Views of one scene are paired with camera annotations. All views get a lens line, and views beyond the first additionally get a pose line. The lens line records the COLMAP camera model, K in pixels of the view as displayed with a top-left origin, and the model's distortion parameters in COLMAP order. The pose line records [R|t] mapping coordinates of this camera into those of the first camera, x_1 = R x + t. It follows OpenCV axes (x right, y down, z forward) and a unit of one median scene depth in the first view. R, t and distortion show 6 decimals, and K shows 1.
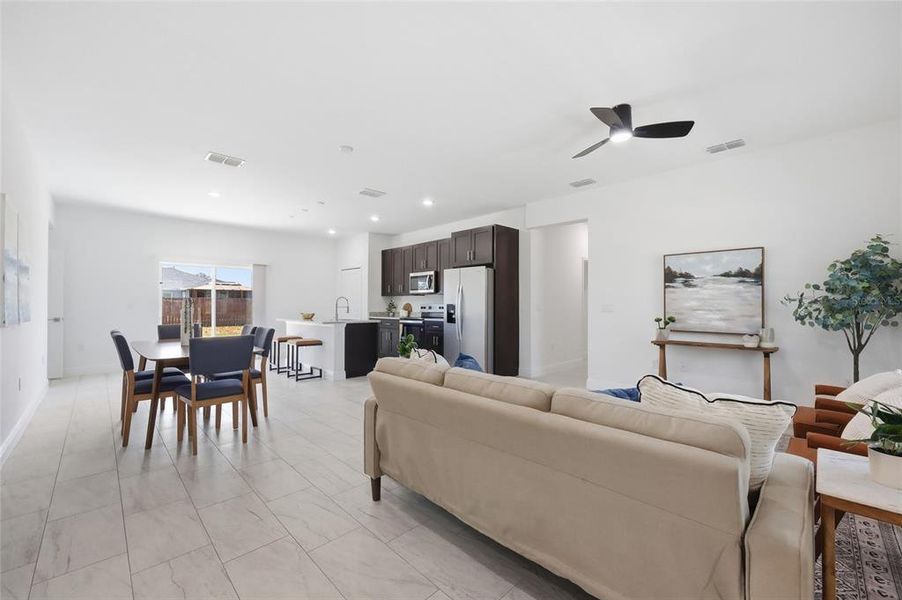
lens RADIAL K [[365.3, 0, 450.0], [0, 365.3, 301.0], [0, 0, 1]] dist [-0.001512, -0.000200]
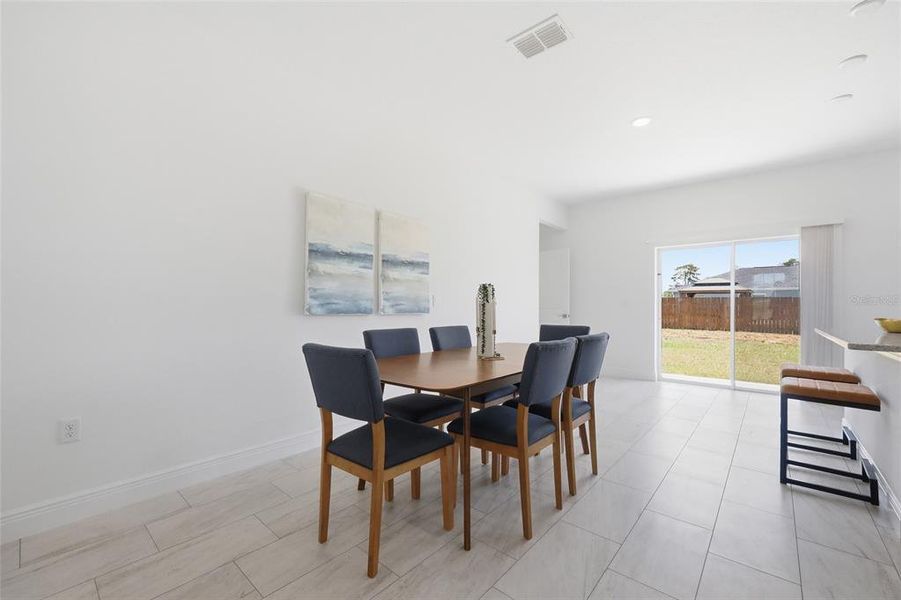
lens RADIAL K [[371.2, 0, 450.3], [0, 371.2, 303.8], [0, 0, 1]] dist [-0.001918, -0.000025]
pose [[0.088359, -0.004753, -0.996077, -0.037260], [0.003580, 0.999984, -0.004454, 0.019946], [0.996082, -0.003173, 0.088375, 0.566959]]
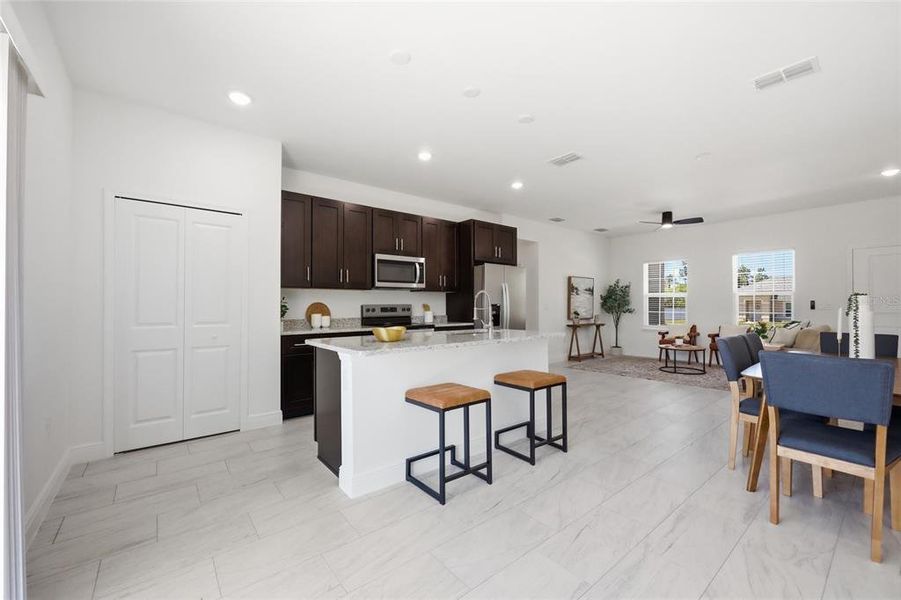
lens RADIAL K [[366.1, 0, 450.5], [0, 366.1, 300.0], [0, 0, 1]] dist [-0.000888, 0.000034]
pose [[0.088405, 0.012111, 0.996011, -0.913099], [-0.007089, 0.999908, -0.011530, 0.009555], [-0.996059, -0.006041, 0.088483, 1.065706]]
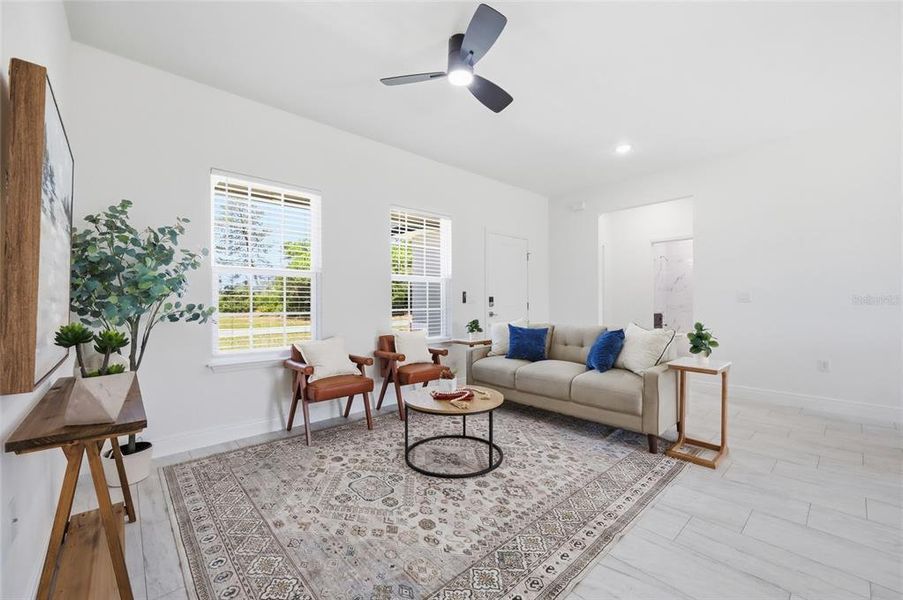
lens RADIAL K [[365.7, 0, 450.5], [0, 365.7, 301.0], [0, 0, 1]] dist [-0.001512, -0.000200]
pose [[-0.999308, 0.002367, 0.037109, 0.236736], [0.002047, 0.999960, -0.008650, 0.020201], [-0.037128, -0.008568, -0.999274, 0.918790]]
